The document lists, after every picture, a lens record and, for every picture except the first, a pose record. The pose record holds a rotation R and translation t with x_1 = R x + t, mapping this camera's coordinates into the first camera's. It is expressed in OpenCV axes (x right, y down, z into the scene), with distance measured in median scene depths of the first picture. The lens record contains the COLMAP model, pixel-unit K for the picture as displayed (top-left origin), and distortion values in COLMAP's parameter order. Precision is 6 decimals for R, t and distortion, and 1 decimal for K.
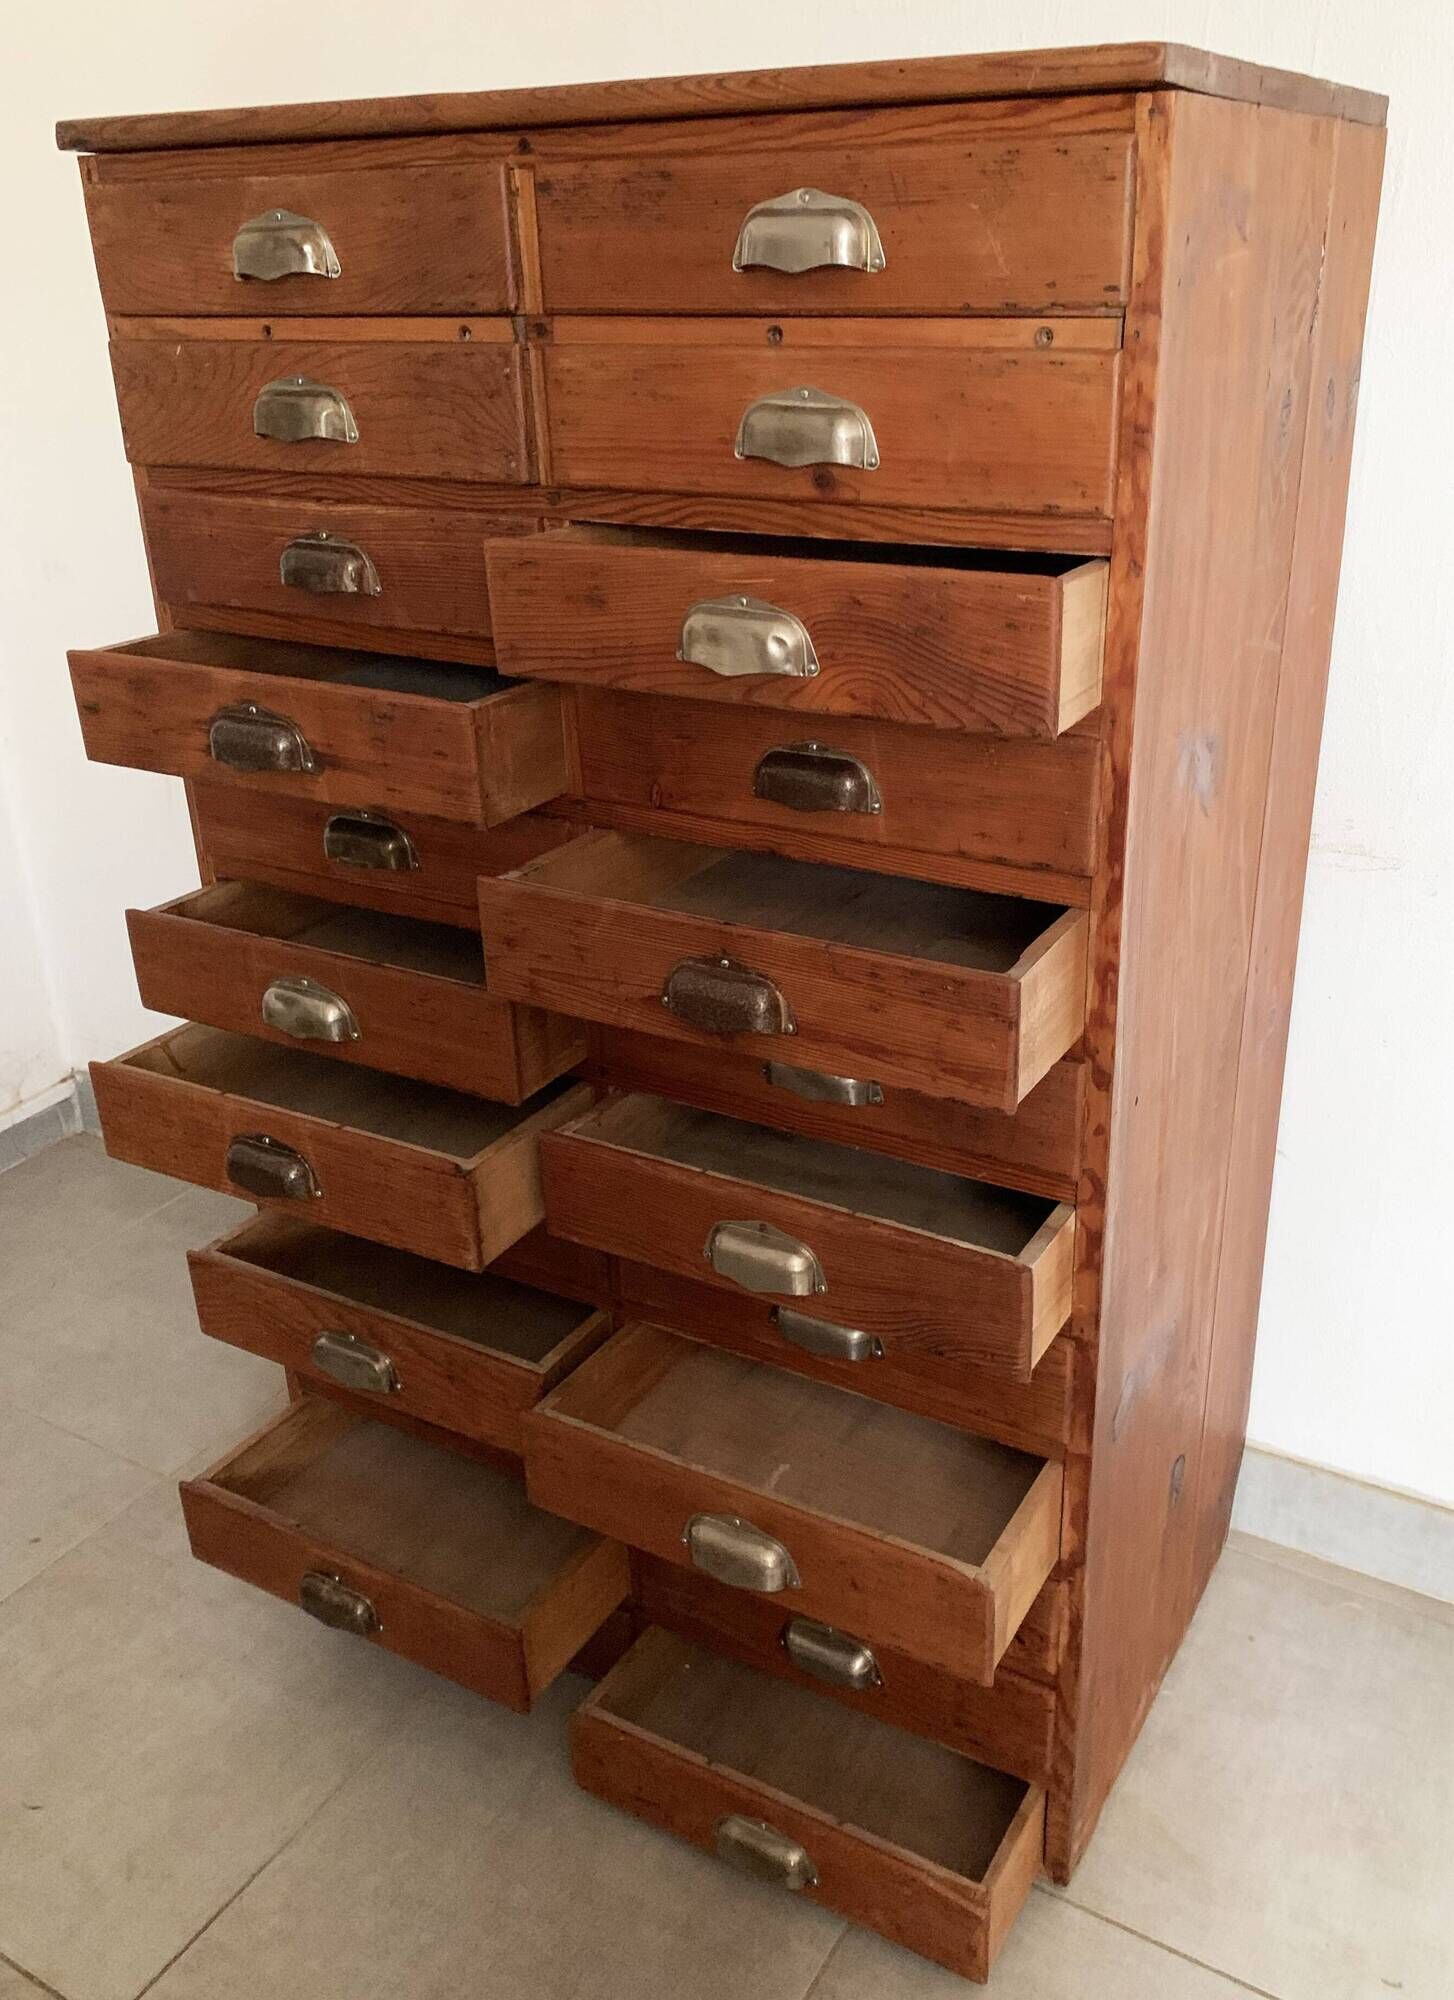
lens RADIAL K [[1728.8, 0, 745.0], [0, 1728.8, 979.8], [0, 0, 1]] dist [0.012318, 0.006634]
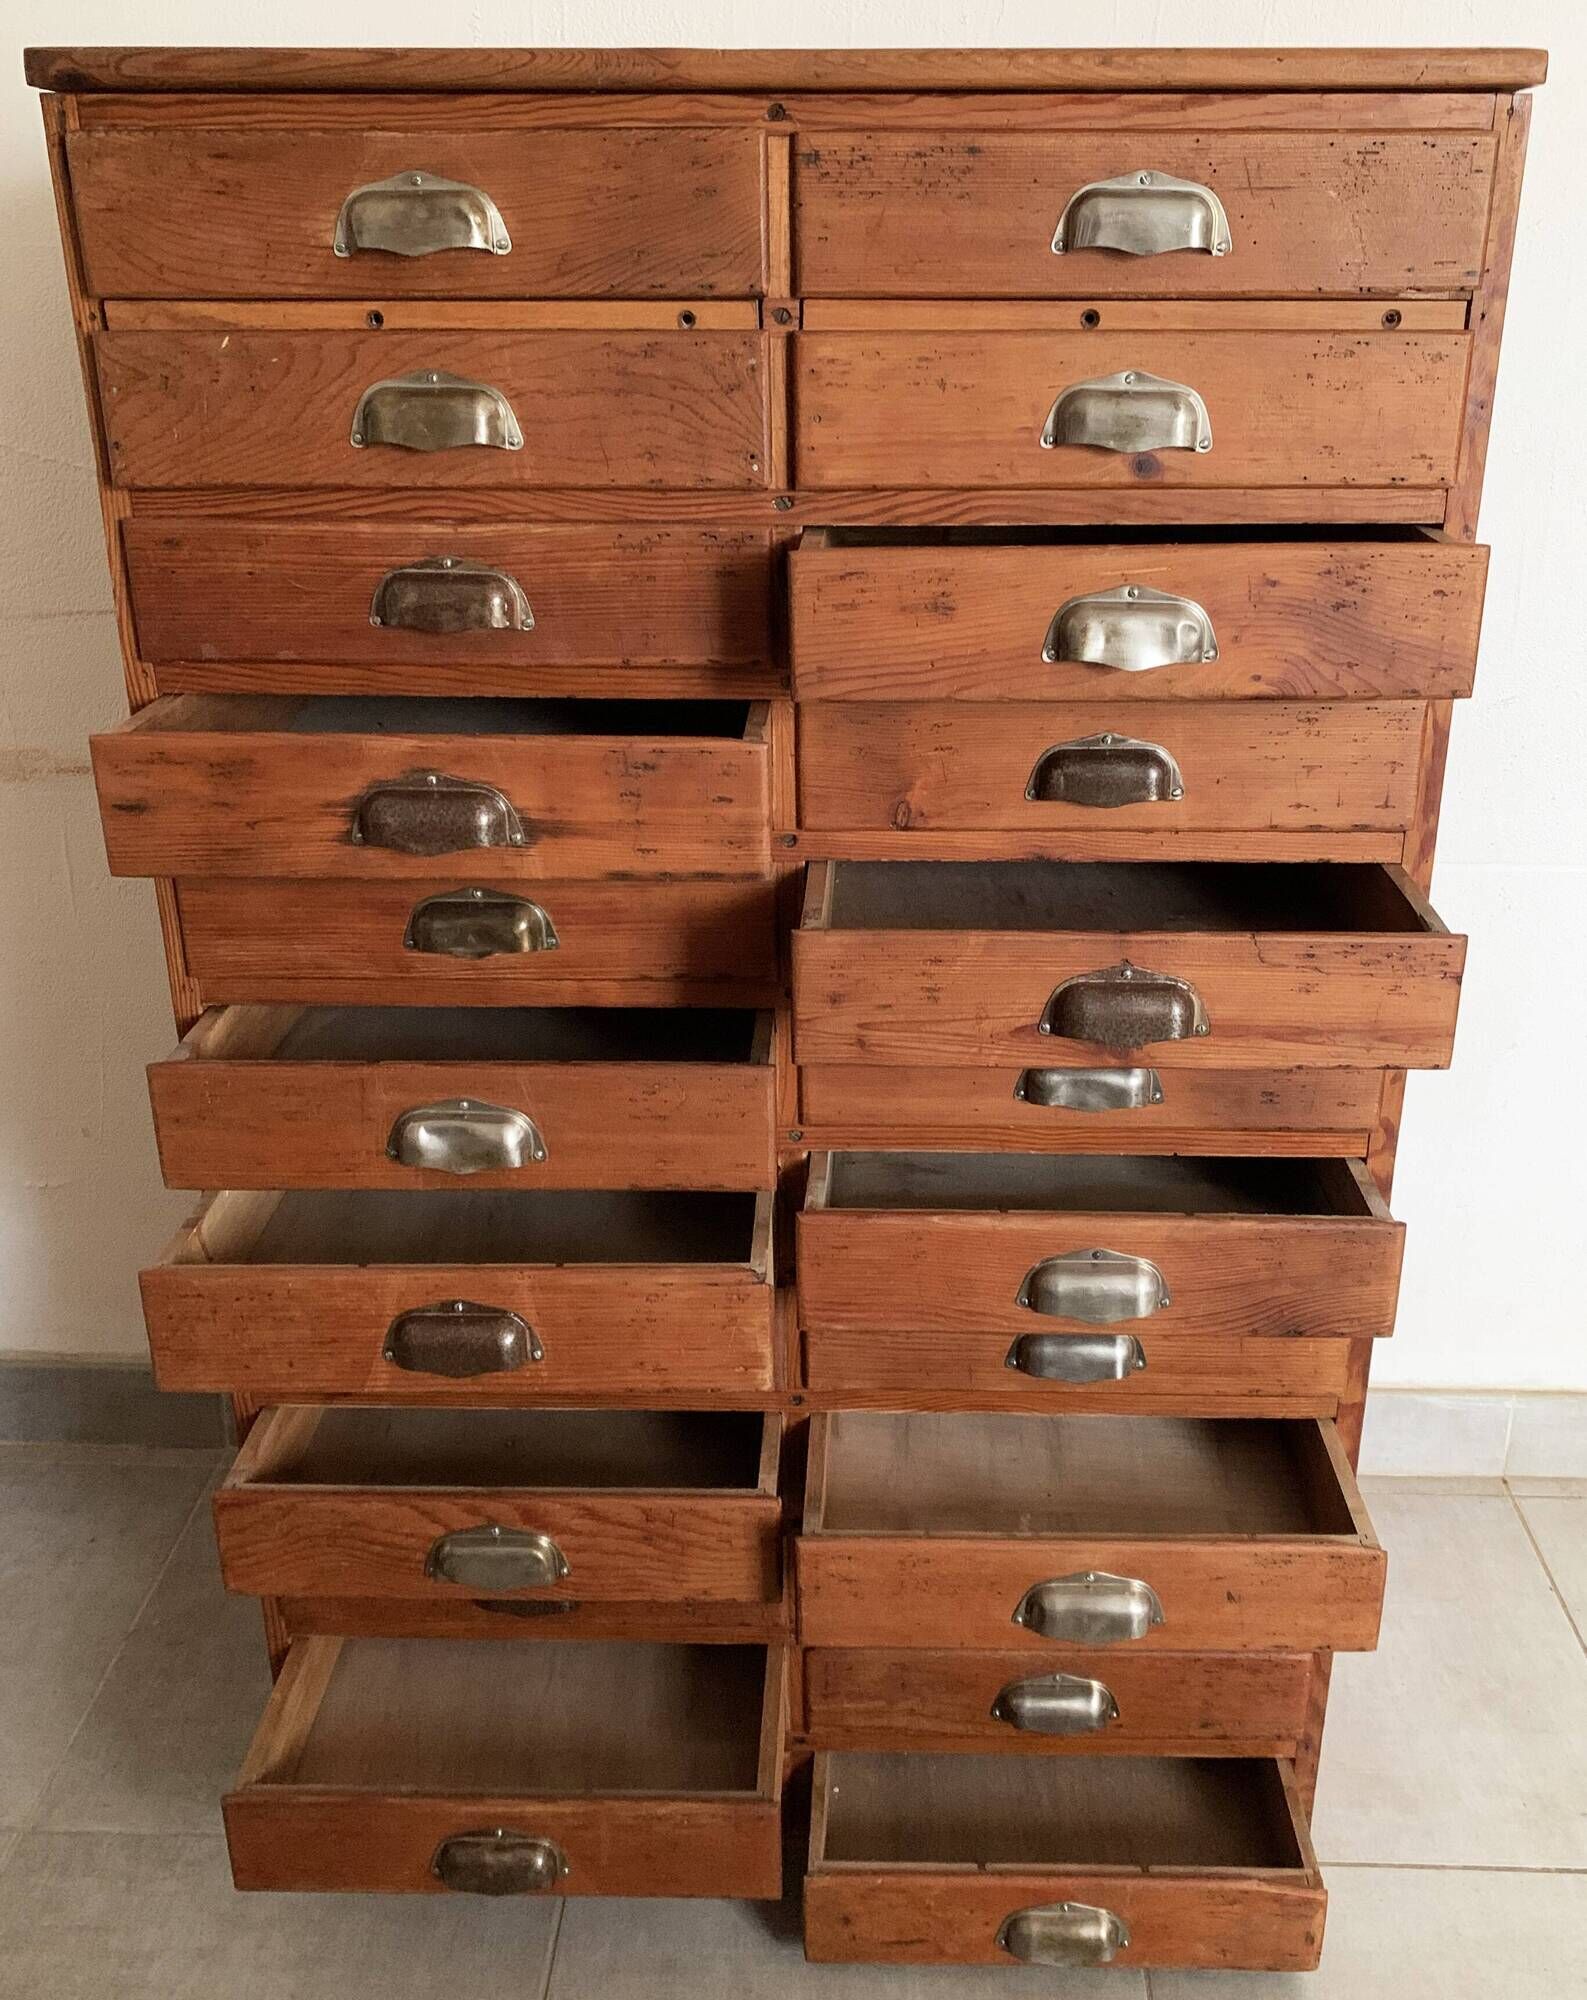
lens RADIAL K [[1867.9, 0, 852.4], [0, 1867.9, 932.7], [0, 0, 1]] dist [0.014416, 0.000000]
pose [[0.869932, -0.158039, 0.467164, -0.567078], [0.176646, 0.984266, 0.004030, -0.057594], [-0.460450, 0.079017, 0.884162, 0.151648]]
